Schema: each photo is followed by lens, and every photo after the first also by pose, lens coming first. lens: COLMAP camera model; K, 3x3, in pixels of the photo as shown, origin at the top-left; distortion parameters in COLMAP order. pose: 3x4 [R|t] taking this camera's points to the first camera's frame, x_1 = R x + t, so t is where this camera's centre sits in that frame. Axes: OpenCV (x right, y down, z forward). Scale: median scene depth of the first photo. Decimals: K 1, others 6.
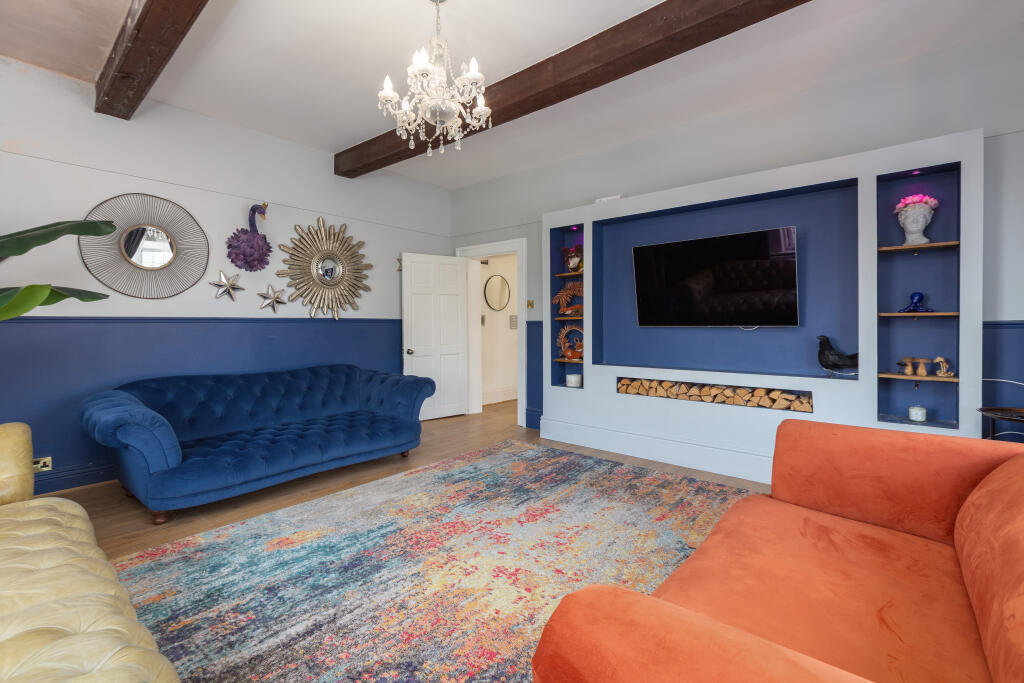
lens RADIAL K [[461.3, 0, 510.8], [0, 461.3, 334.7], [0, 0, 1]] dist [-0.000665, -0.000298]
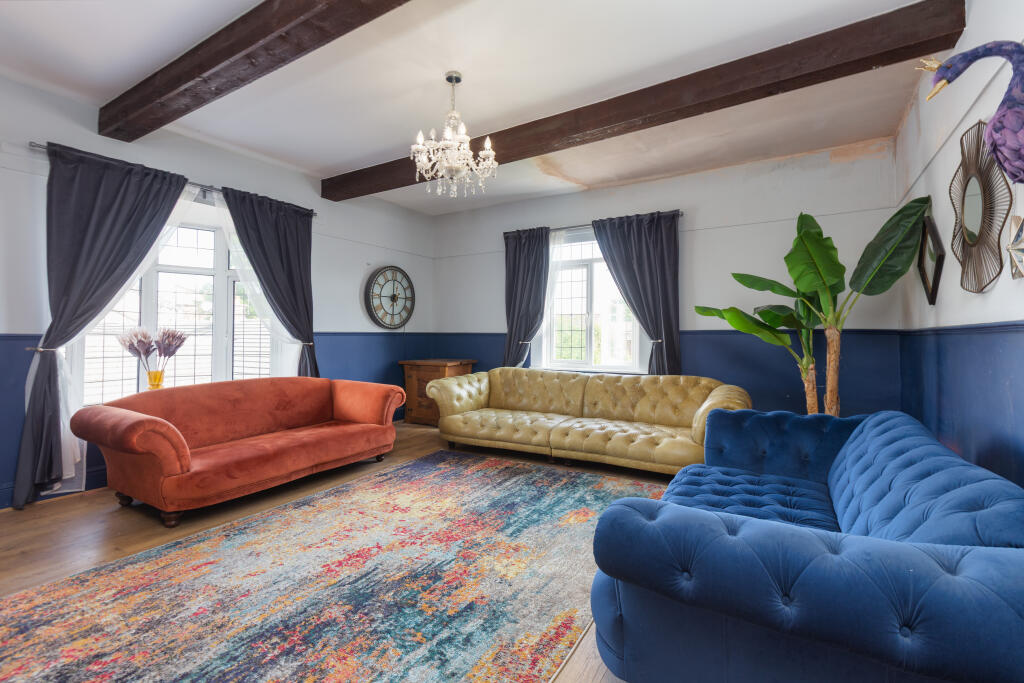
lens RADIAL K [[461.3, 0, 512.7], [0, 461.3, 336.3], [0, 0, 1]] dist [-0.000665, -0.000298]
pose [[-0.986721, -0.001184, -0.162419, -0.096464], [-0.004766, 0.999754, 0.021664, -0.042837], [0.162354, 0.022151, -0.986484, 1.974791]]
